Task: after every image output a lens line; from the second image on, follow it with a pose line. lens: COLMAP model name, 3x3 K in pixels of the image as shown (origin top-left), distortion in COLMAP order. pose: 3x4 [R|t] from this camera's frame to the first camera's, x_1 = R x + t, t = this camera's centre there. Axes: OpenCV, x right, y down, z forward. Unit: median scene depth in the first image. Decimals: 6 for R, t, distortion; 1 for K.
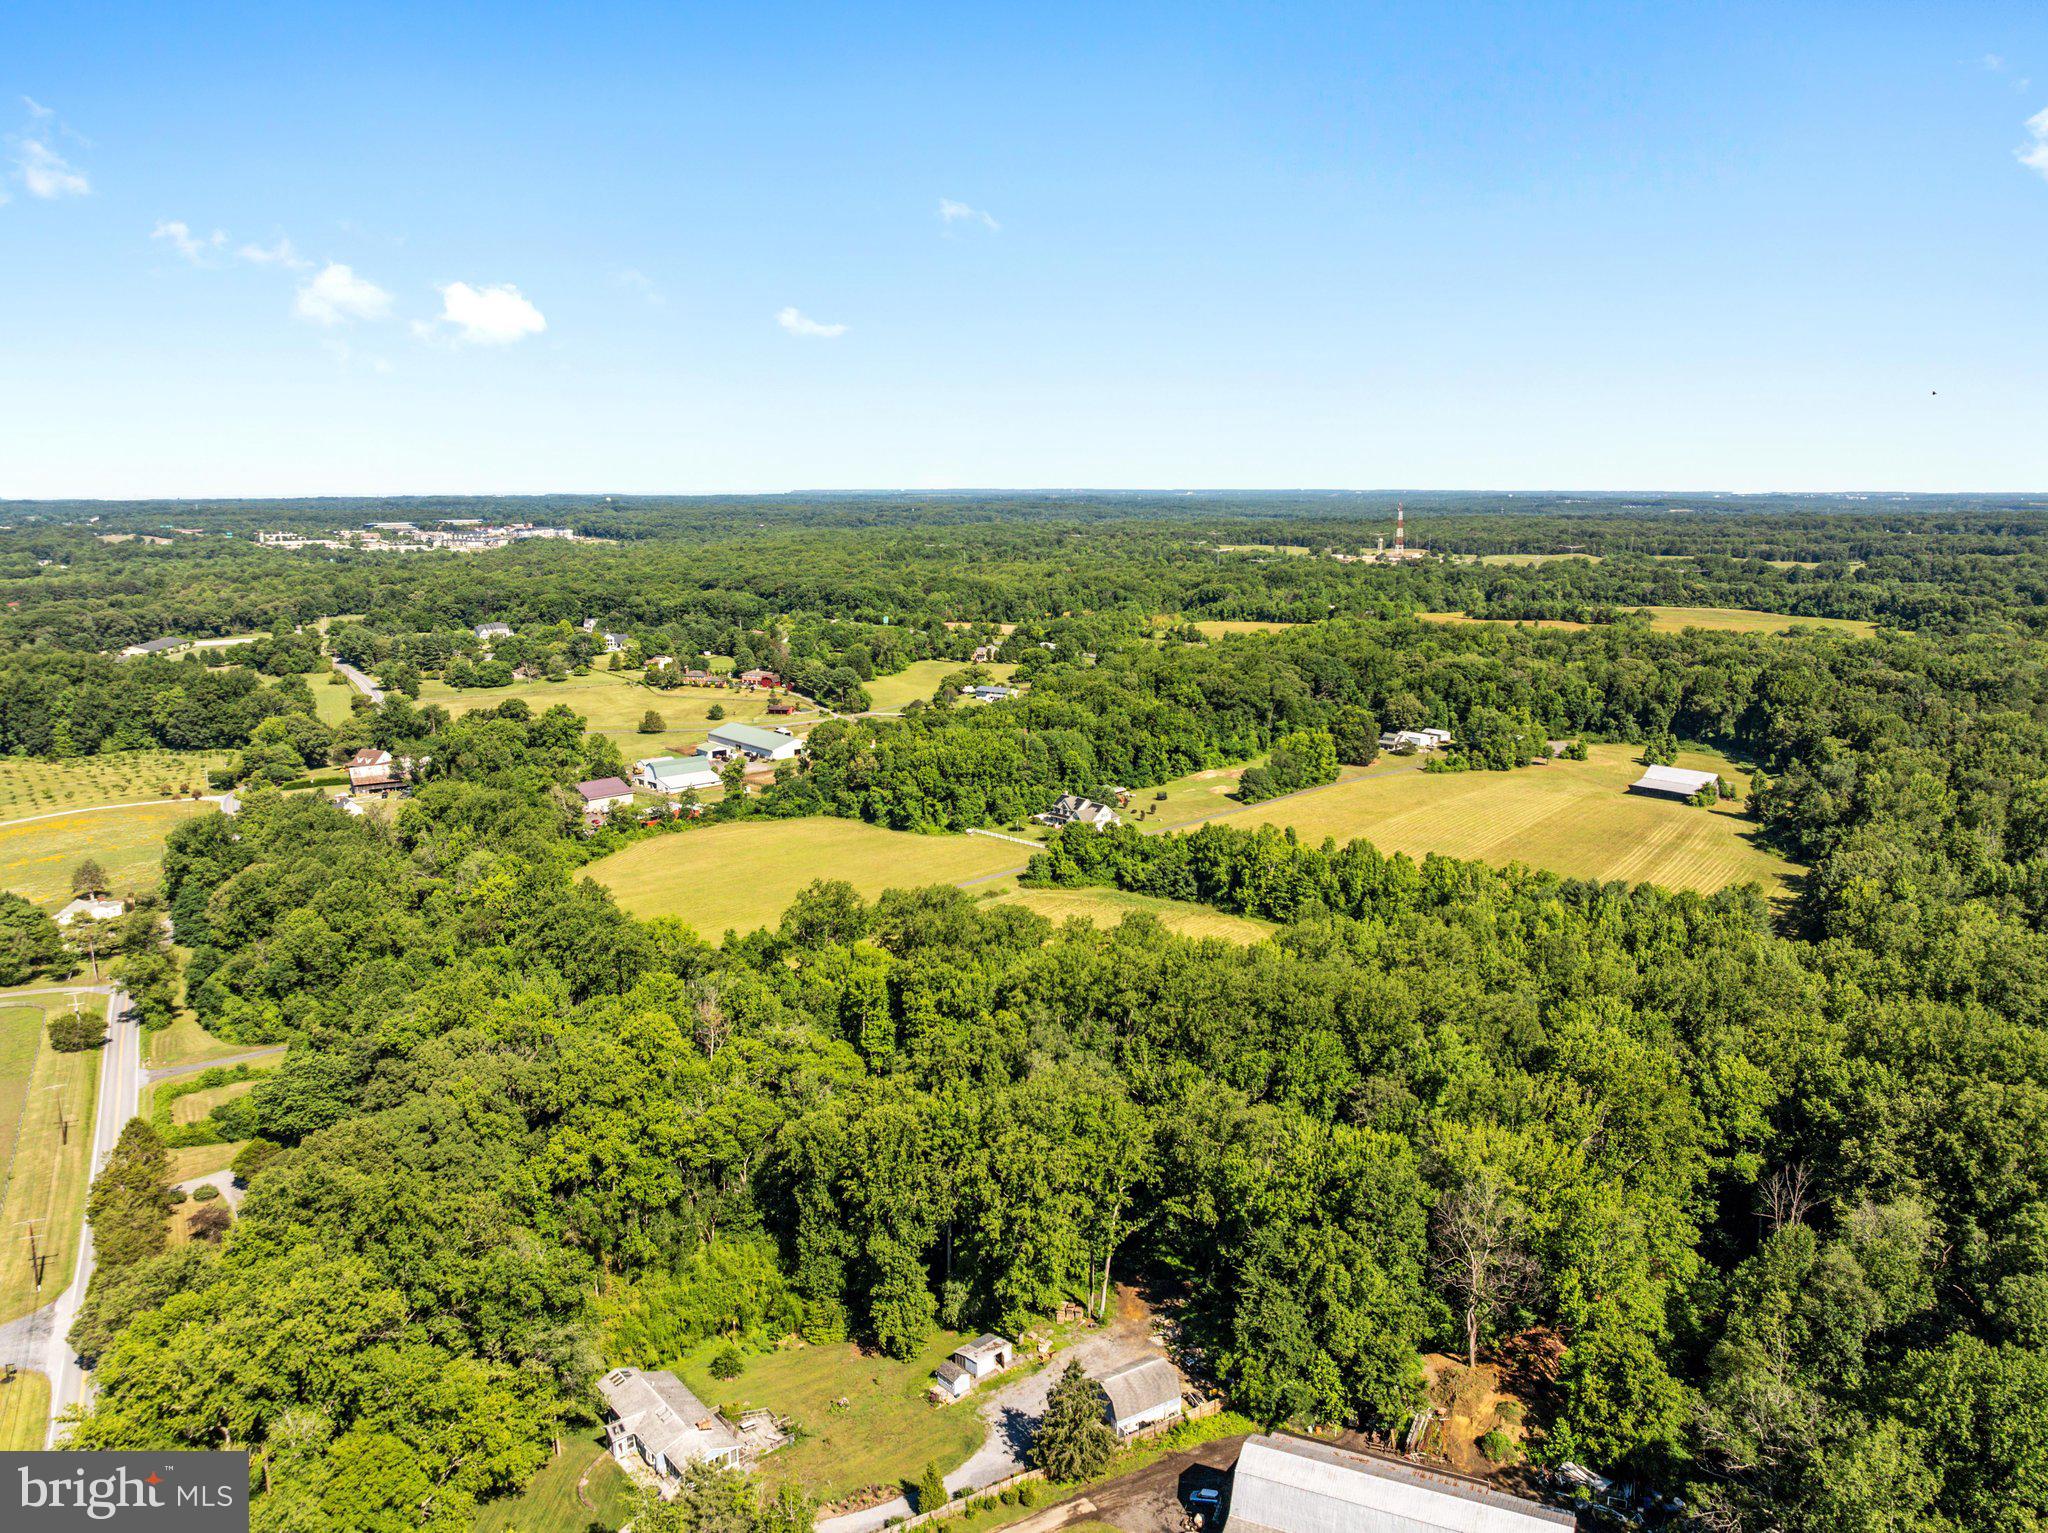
lens RADIAL K [[1451.1, 0, 1025.3], [0, 1451.1, 767.8], [0, 0, 1]] dist [-0.033769, 0.004202]
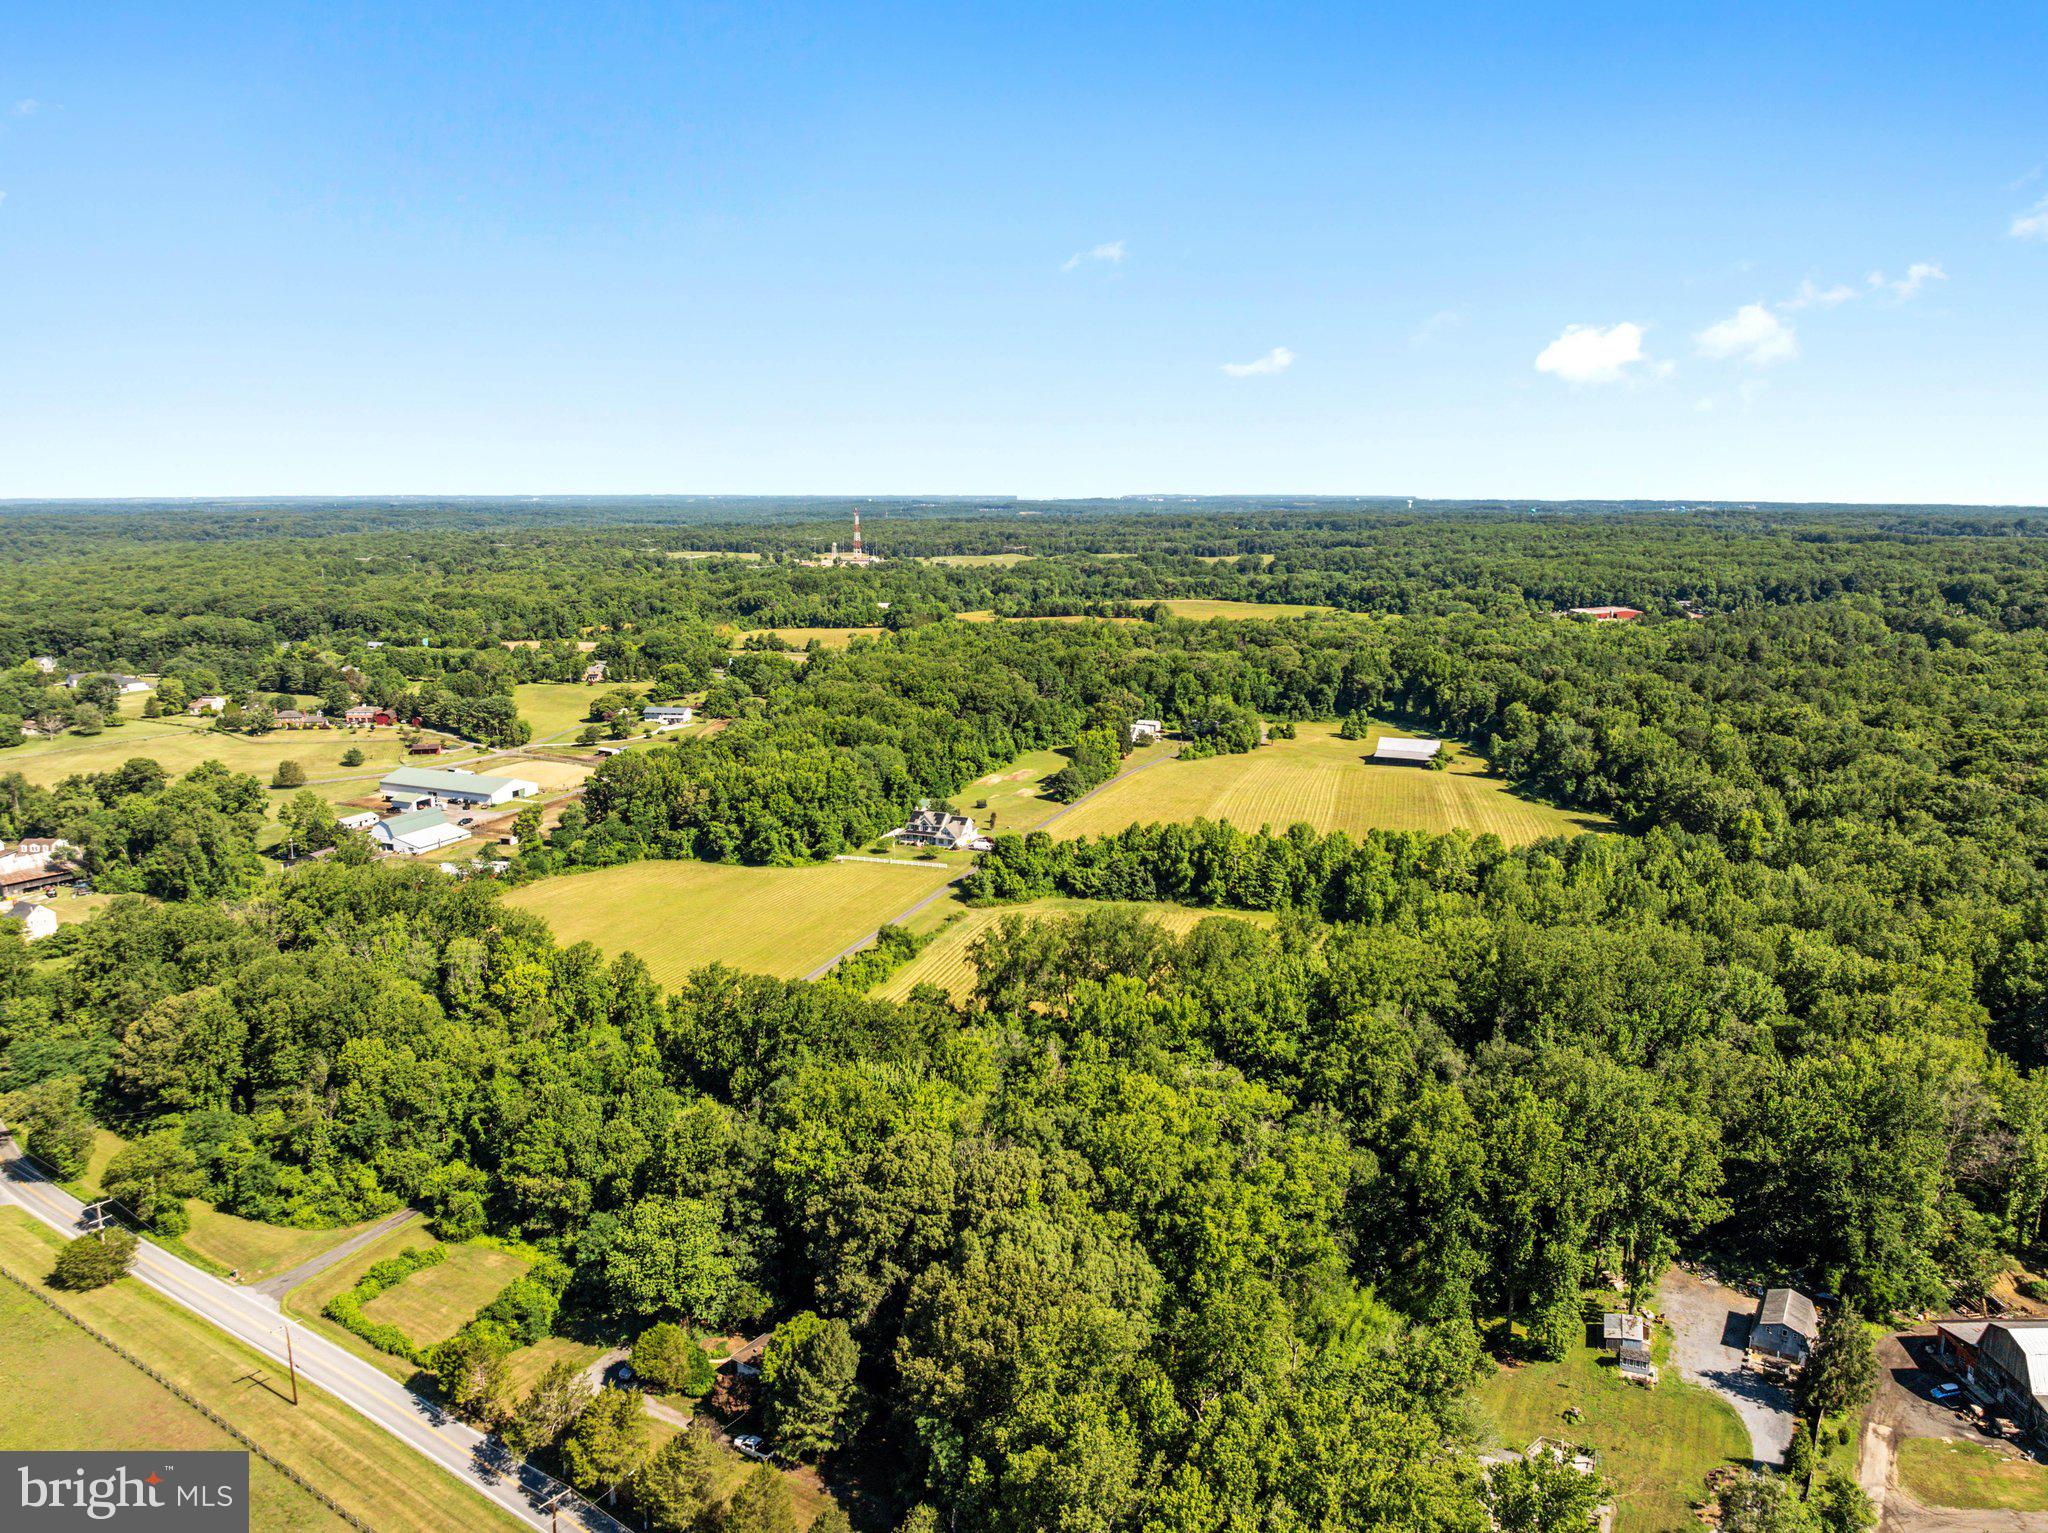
lens RADIAL K [[1451.1, 0, 1042.7], [0, 1451.1, 766.1], [0, 0, 1]] dist [-0.033769, 0.004202]
pose [[0.900920, -0.078958, 0.426741, -0.247786], [0.081073, 0.996620, 0.013242, -0.013667], [-0.426345, 0.022667, 0.904277, 0.074290]]
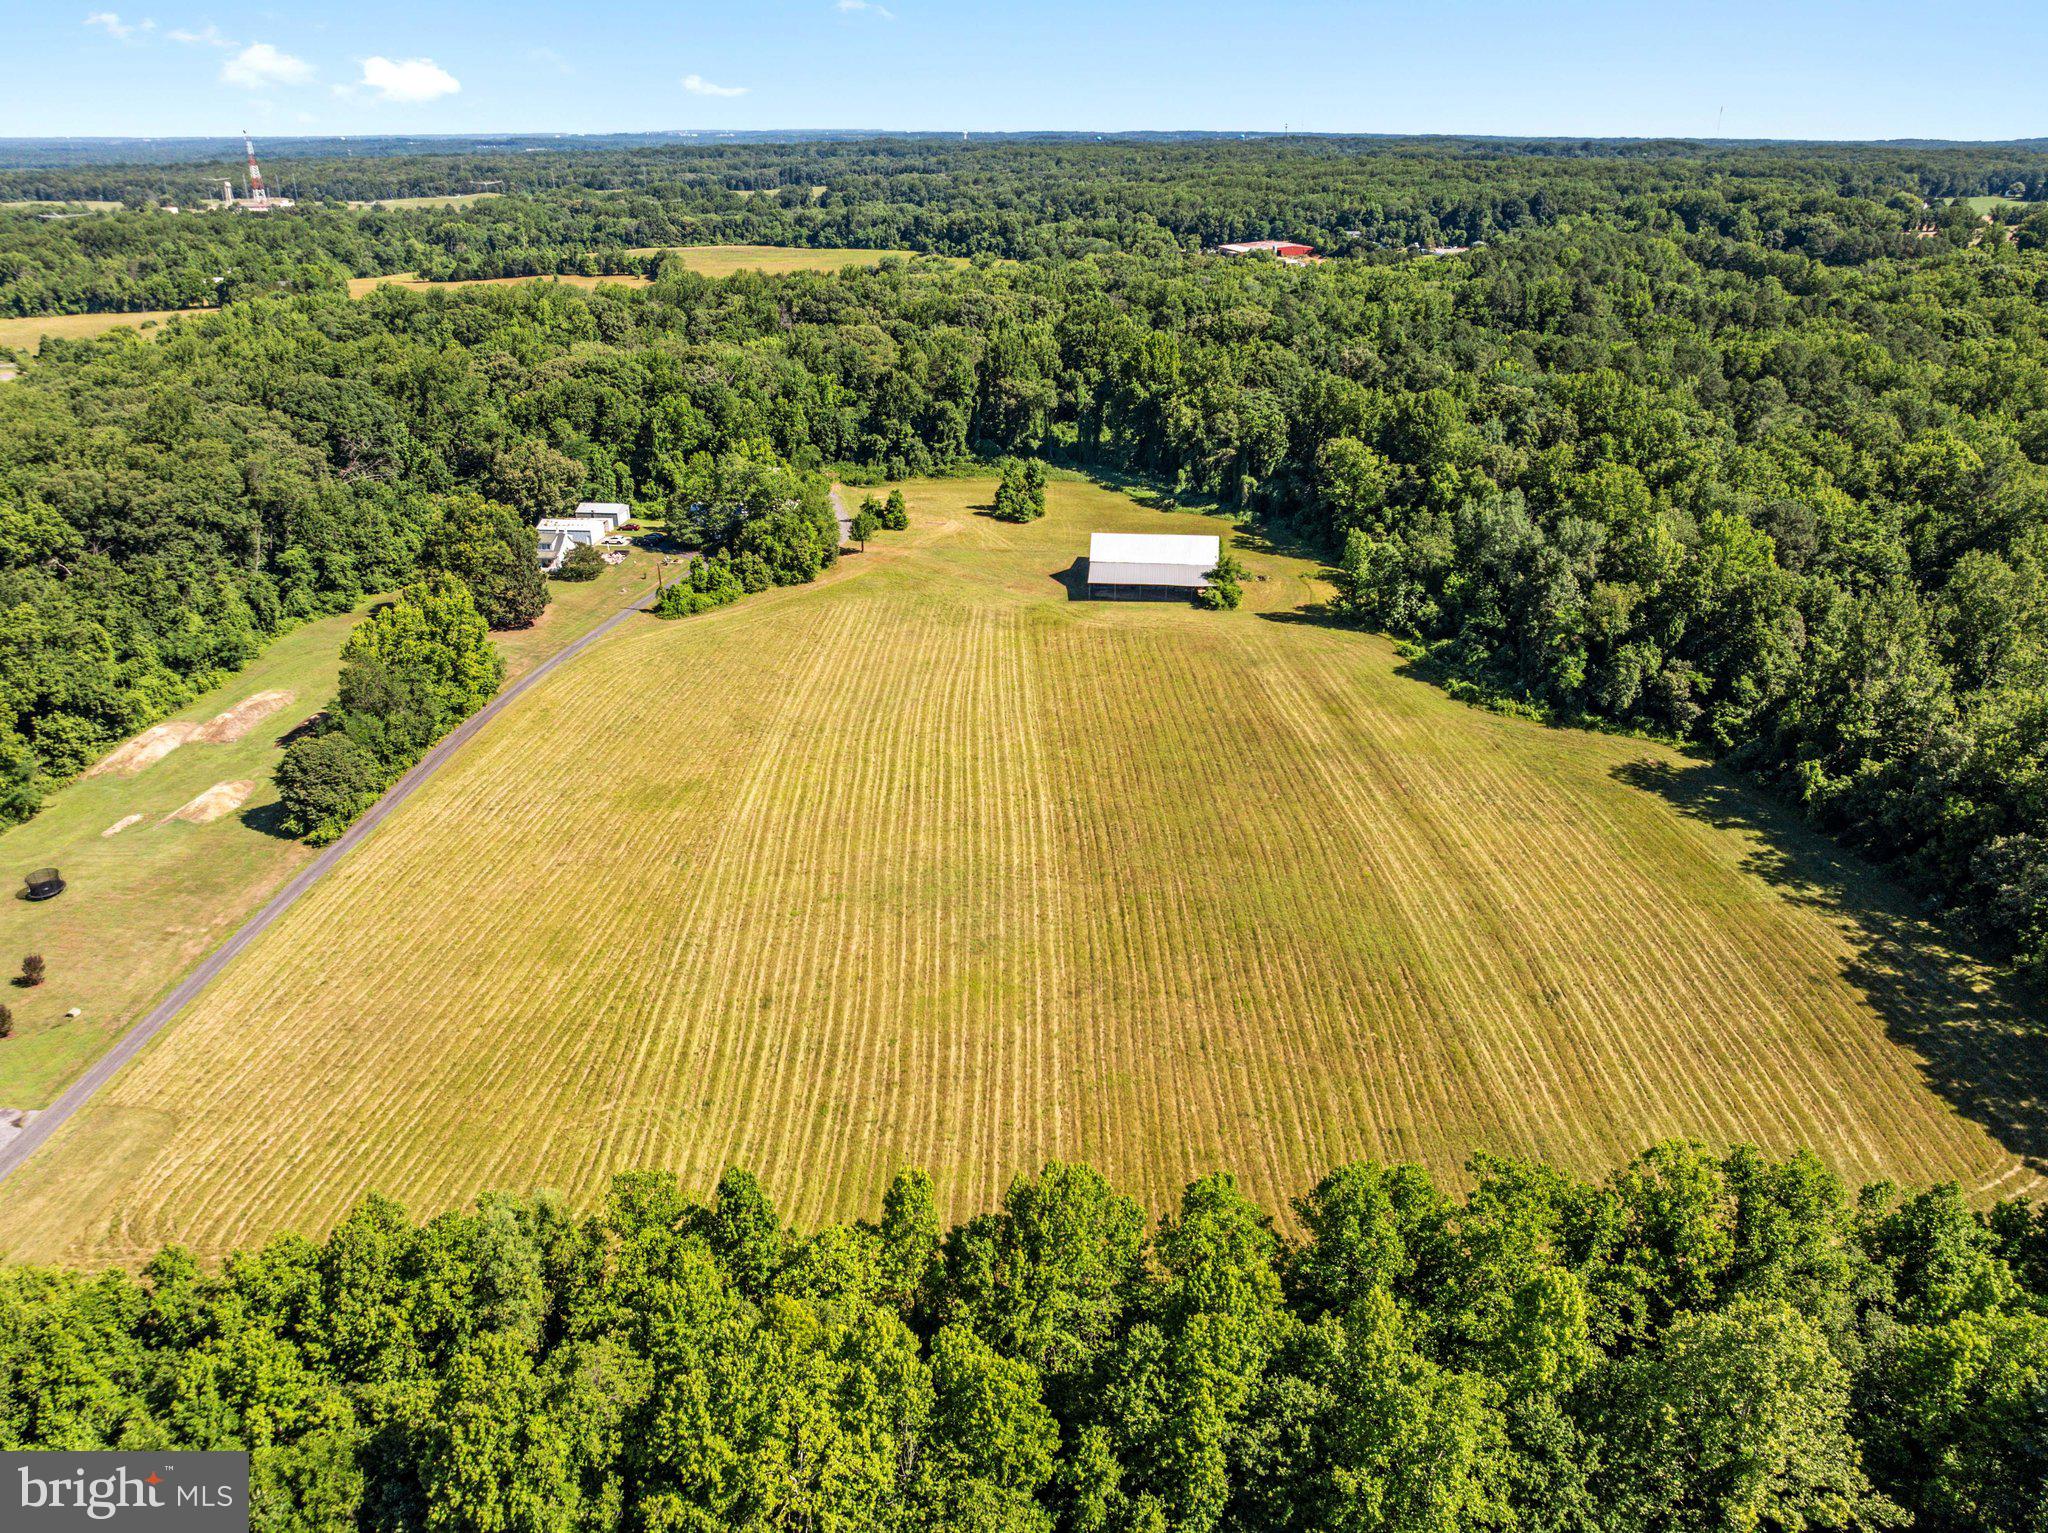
lens RADIAL K [[1451.1, 0, 1042.5], [0, 1451.1, 765.8], [0, 0, 1]] dist [-0.033769, 0.004202]
pose [[0.734538, -0.274517, 0.620559, 0.056951], [0.129047, 0.954337, 0.269421, -0.056685], [-0.666183, -0.117818, 0.736423, 0.520806]]
